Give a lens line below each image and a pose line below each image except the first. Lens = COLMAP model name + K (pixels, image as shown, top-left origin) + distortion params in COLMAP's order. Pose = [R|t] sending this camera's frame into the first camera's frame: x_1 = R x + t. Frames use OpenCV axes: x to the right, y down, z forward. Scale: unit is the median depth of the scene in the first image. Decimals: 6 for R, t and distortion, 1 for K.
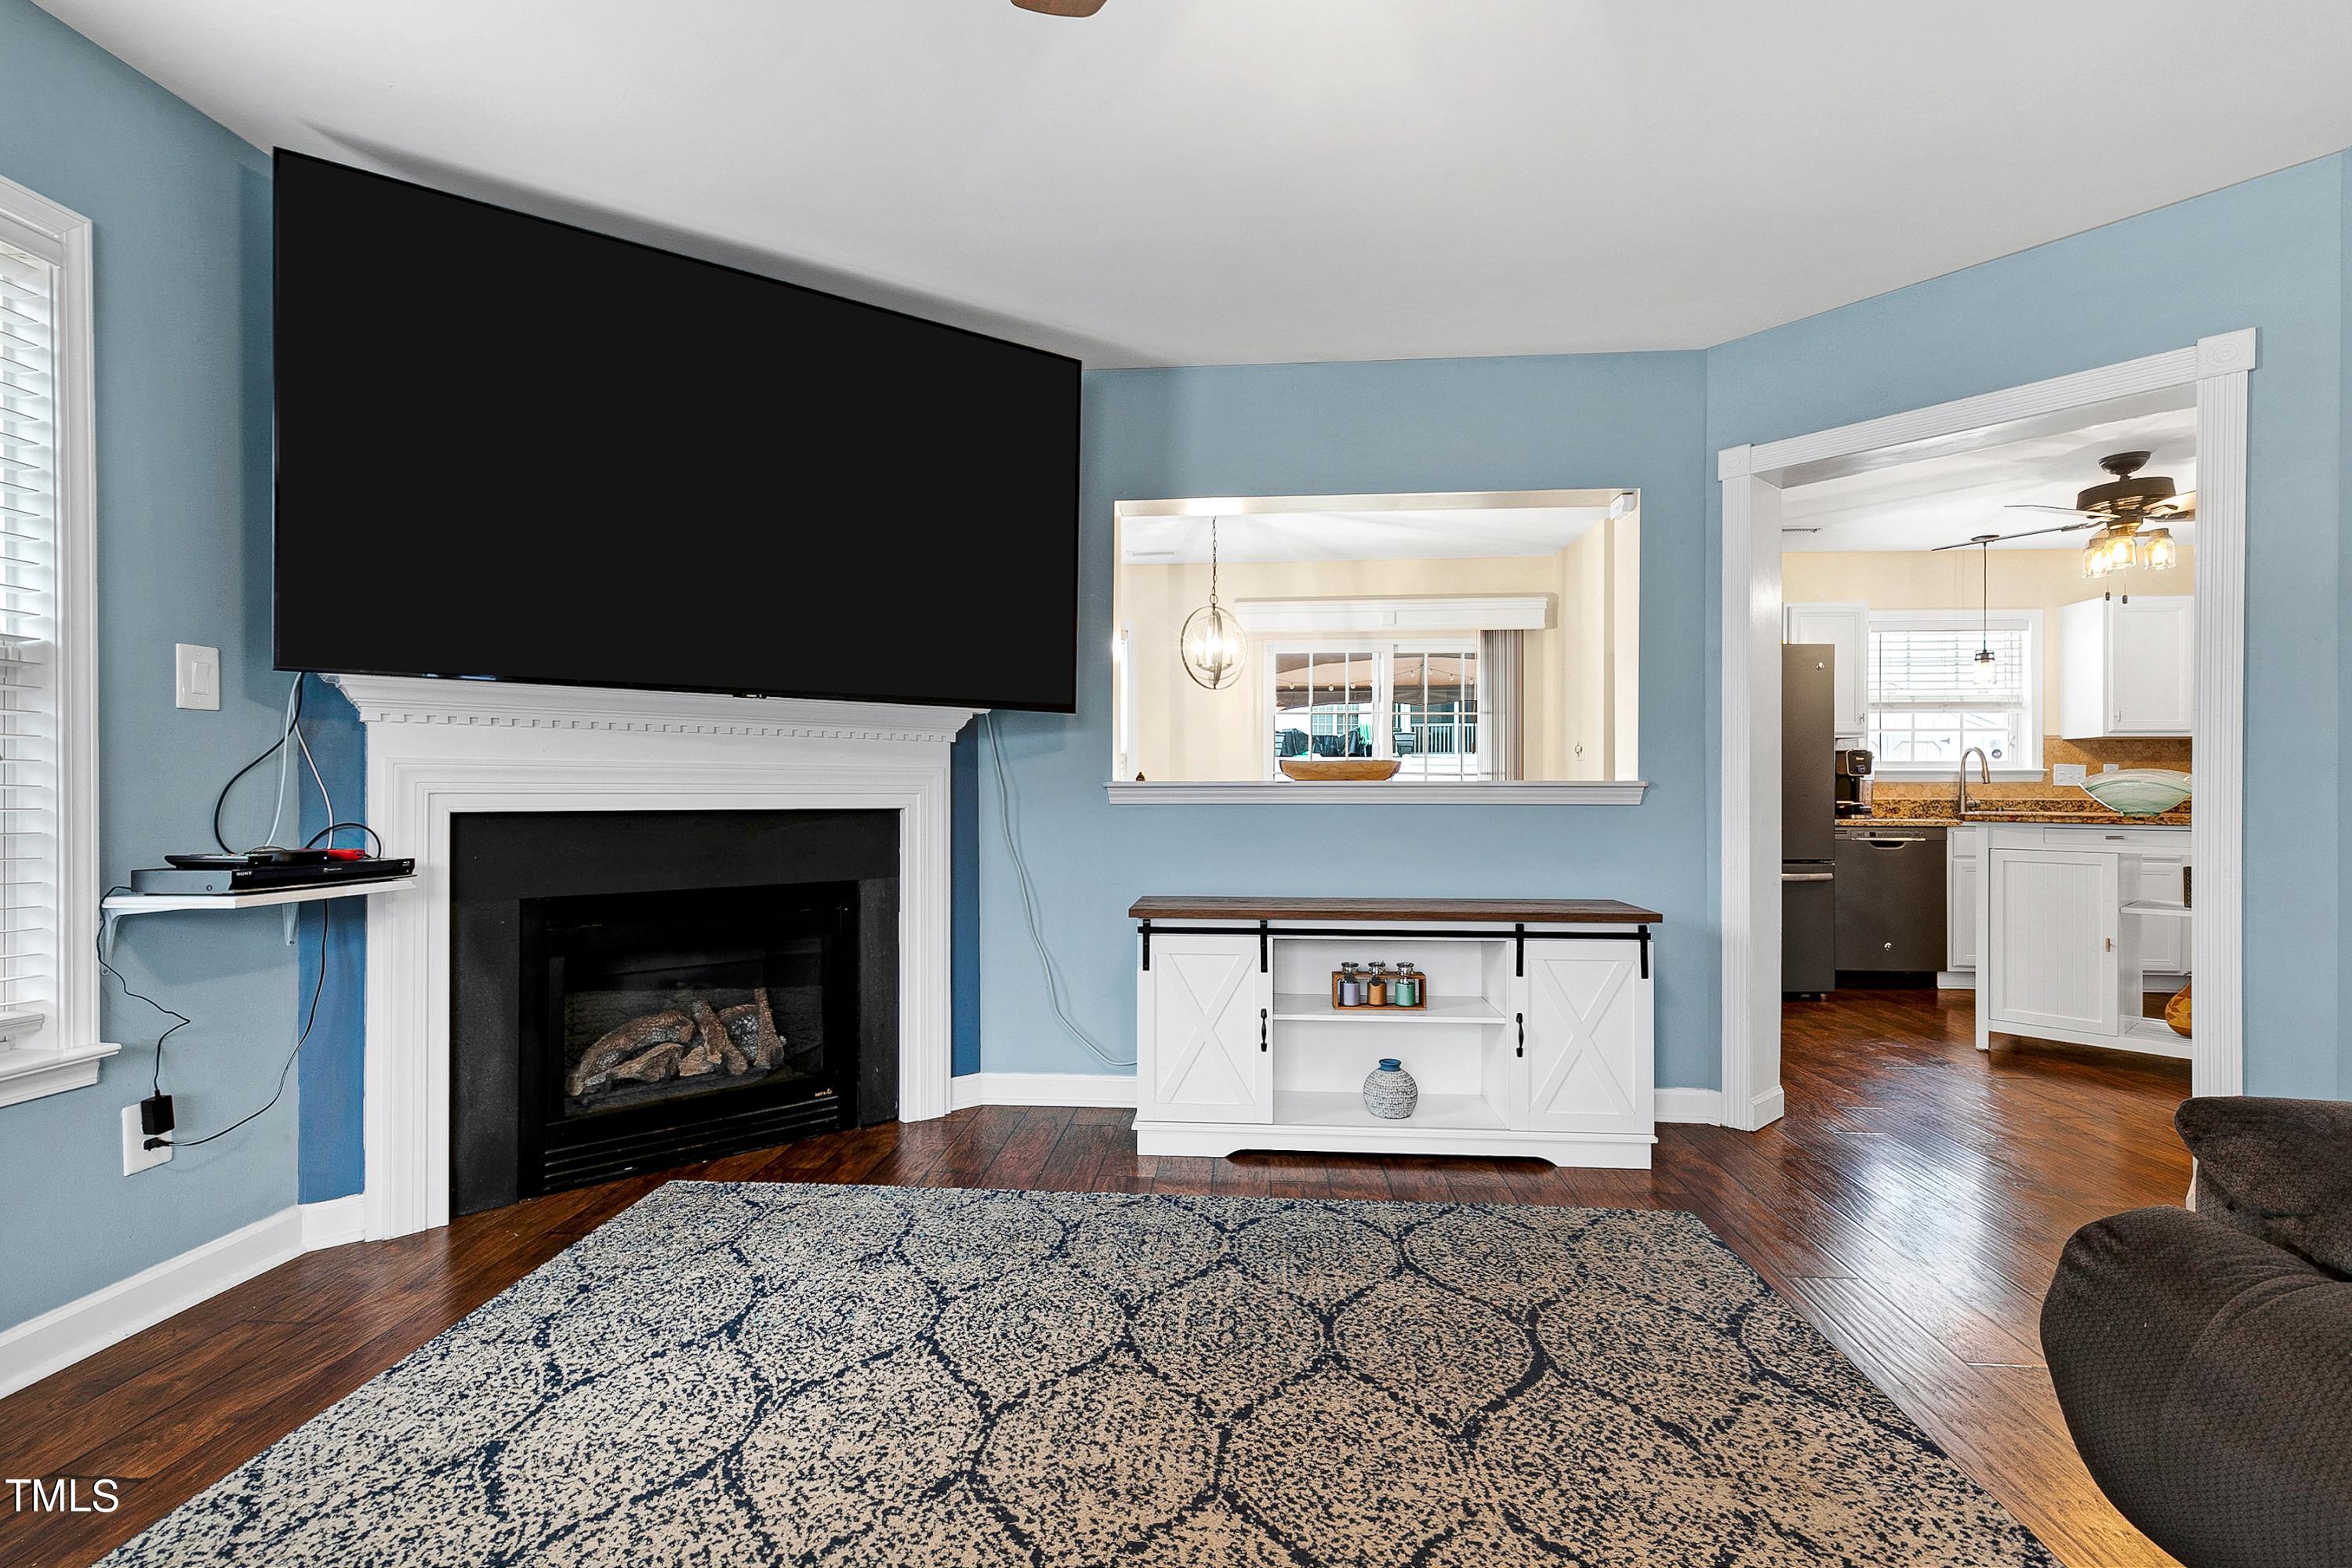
lens RADIAL K [[1075.3, 0, 1188.2], [0, 1075.3, 791.4], [0, 0, 1]] dist [0.010260, -0.001168]
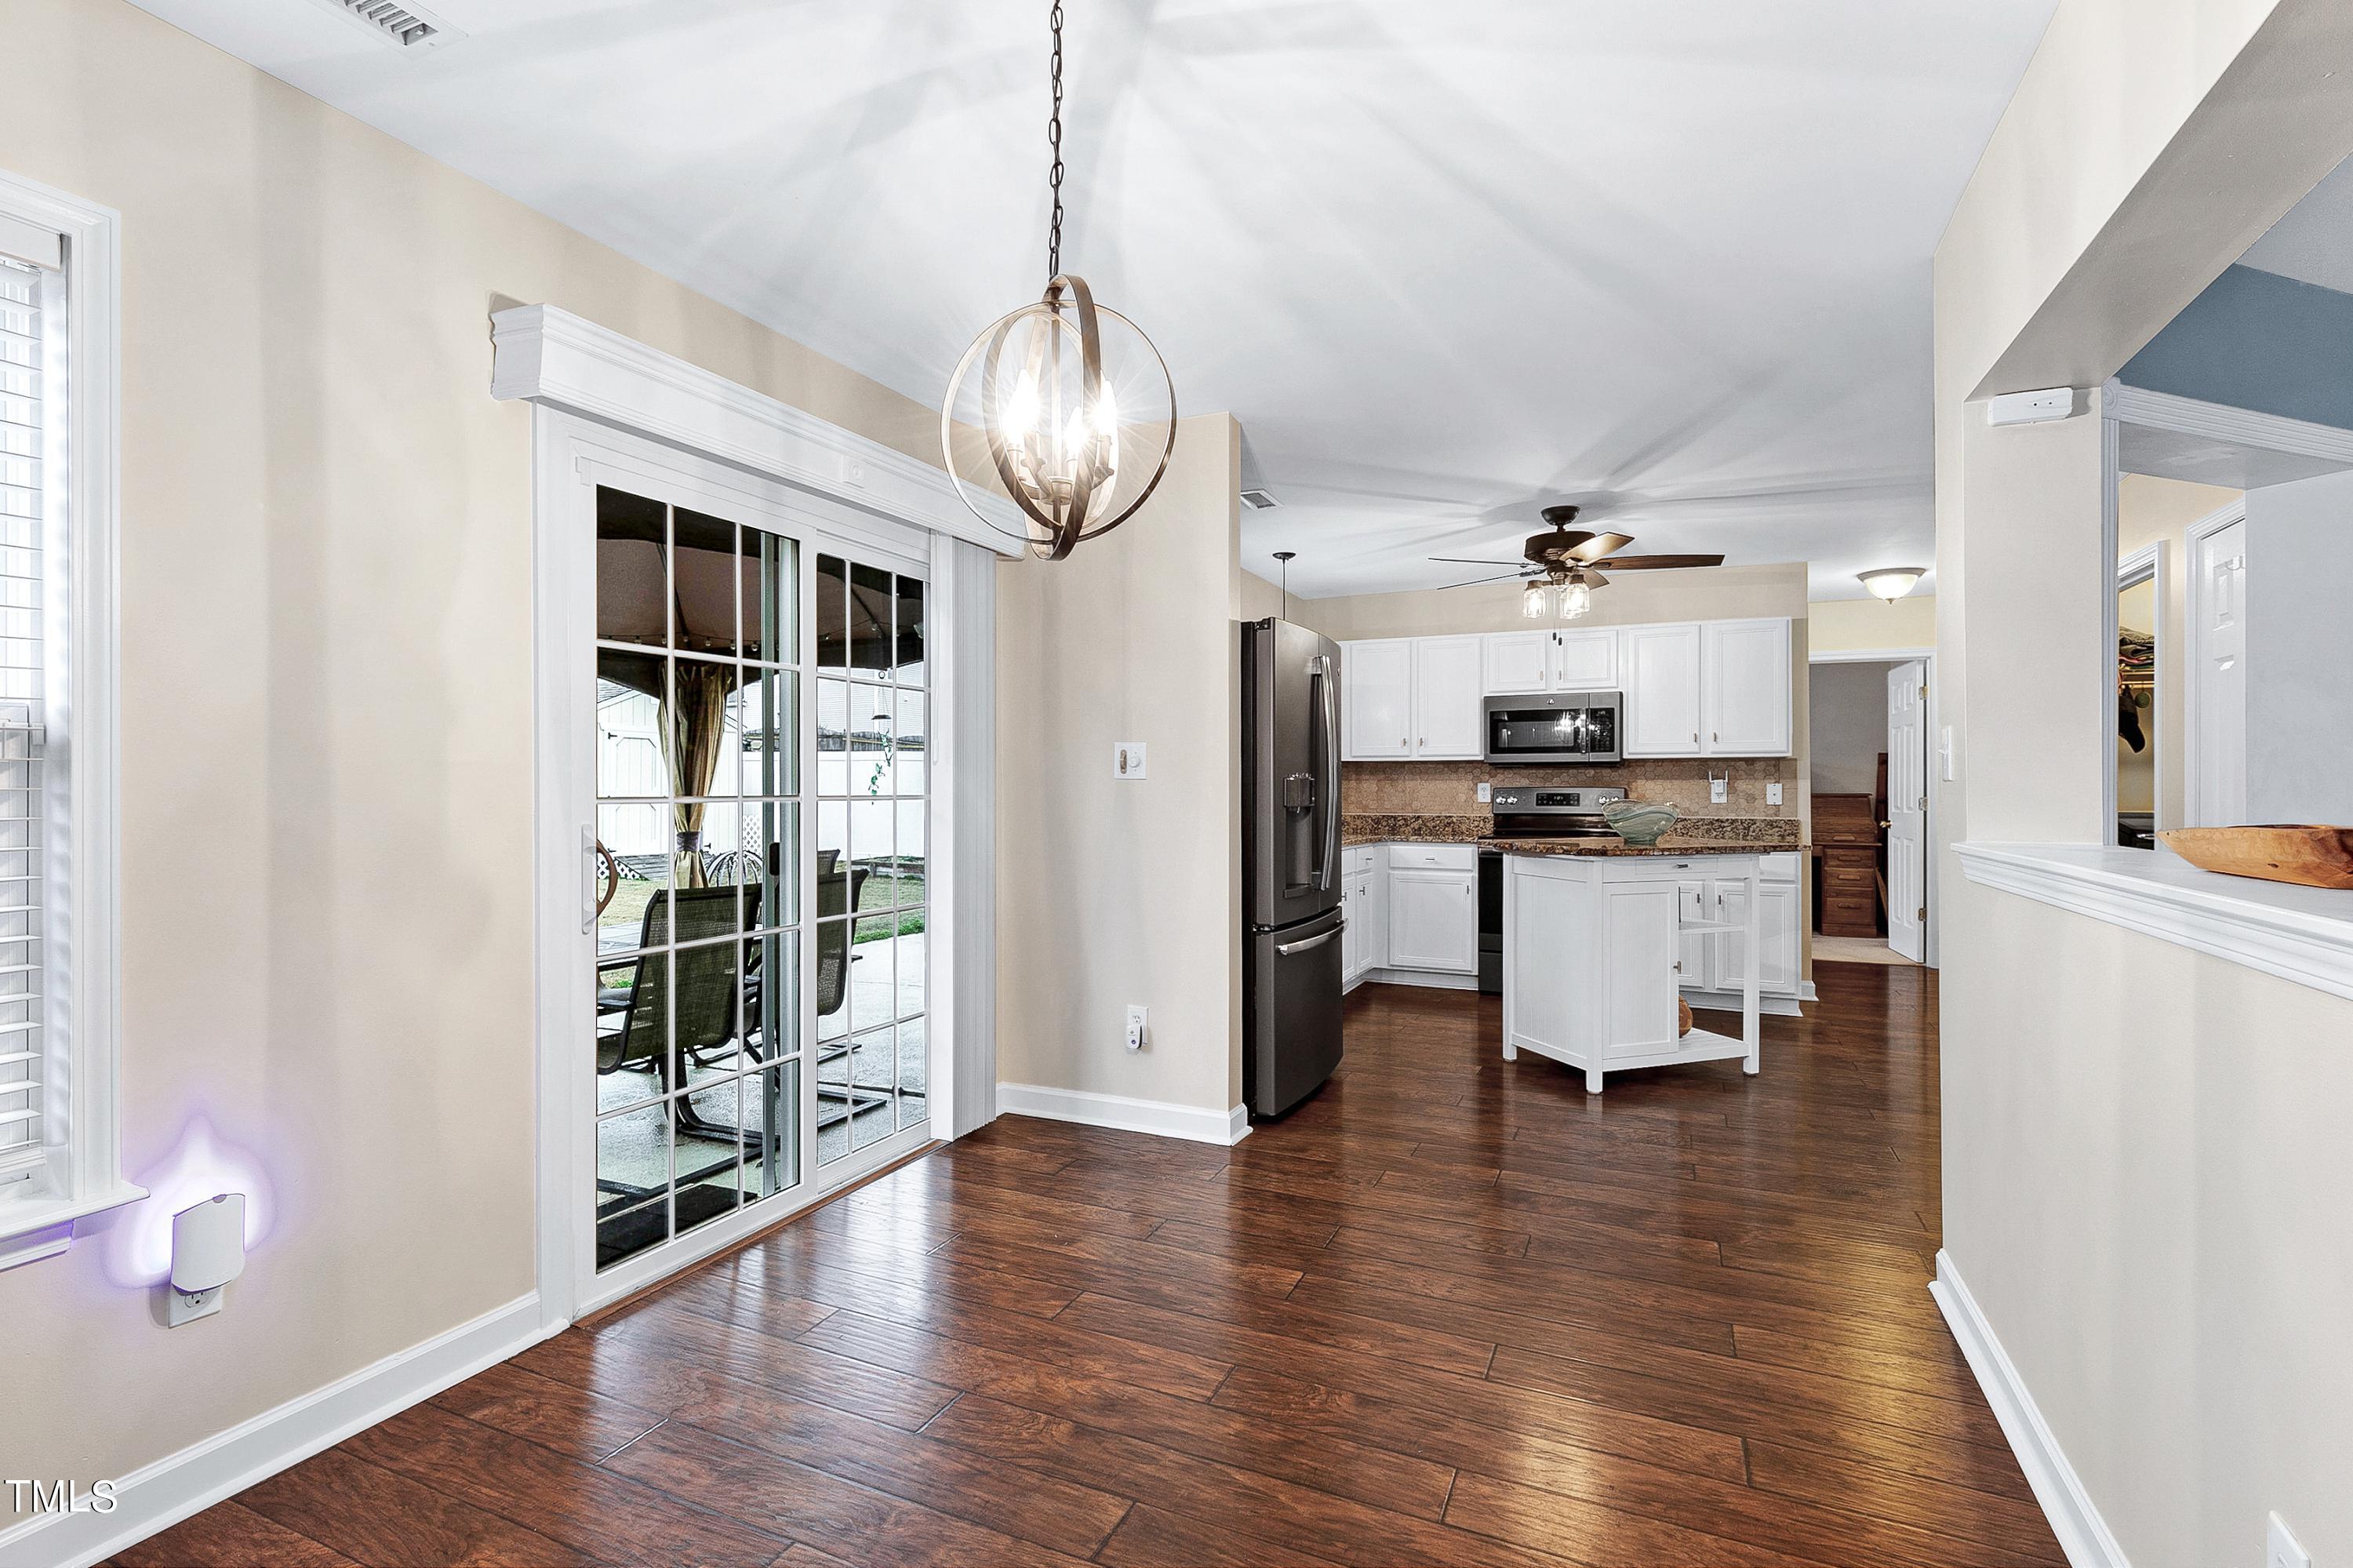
lens RADIAL K [[1077.7, 0, 1176.5], [0, 1077.7, 784.0], [0, 0, 1]] dist [0.005391, 0.000035]
pose [[0.362327, -0.003335, 0.932045, -0.489149], [0.000823, 0.999994, 0.003258, -0.067196], [-0.932051, -0.000413, 0.362328, 1.689531]]
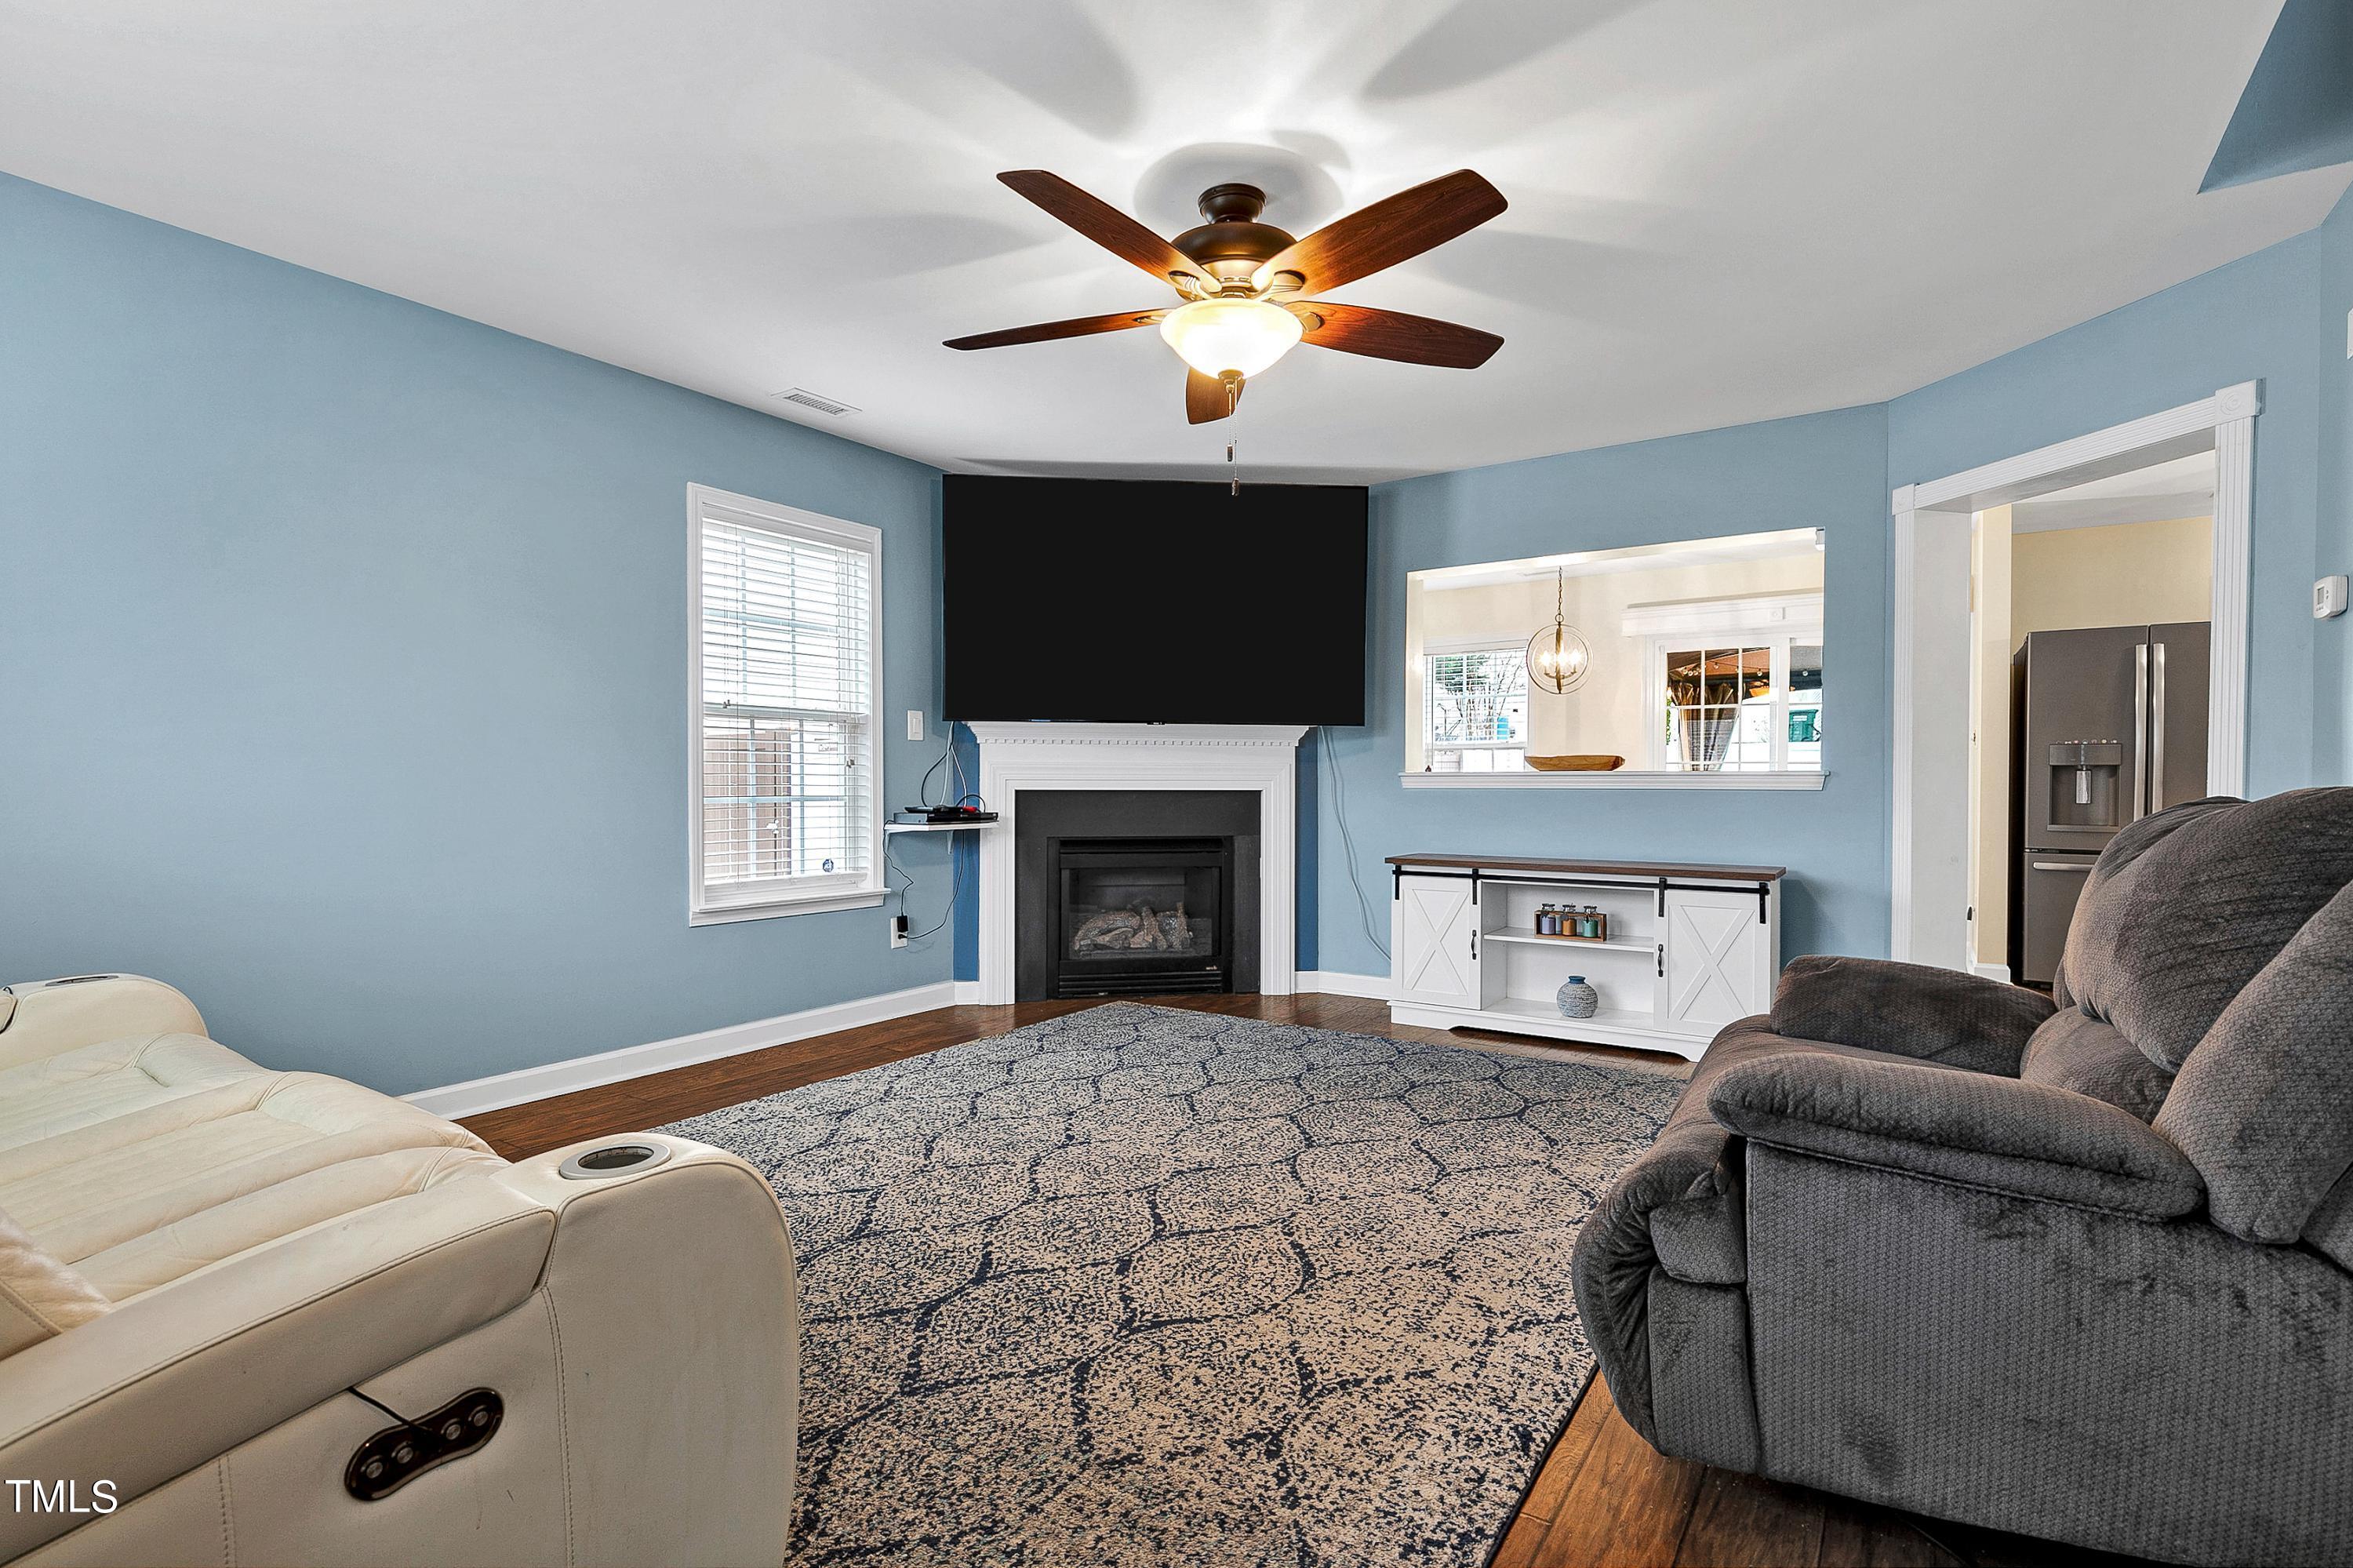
lens RADIAL K [[1163.4, 0, 1195.3], [0, 1163.4, 794.1], [0, 0, 1]] dist [0.002370, -0.000378]
pose [[0.874952, 0.005995, -0.484172, 0.576764], [-0.001237, 0.999948, 0.010145, 0.005836], [0.484207, -0.008277, 0.874914, -0.629119]]
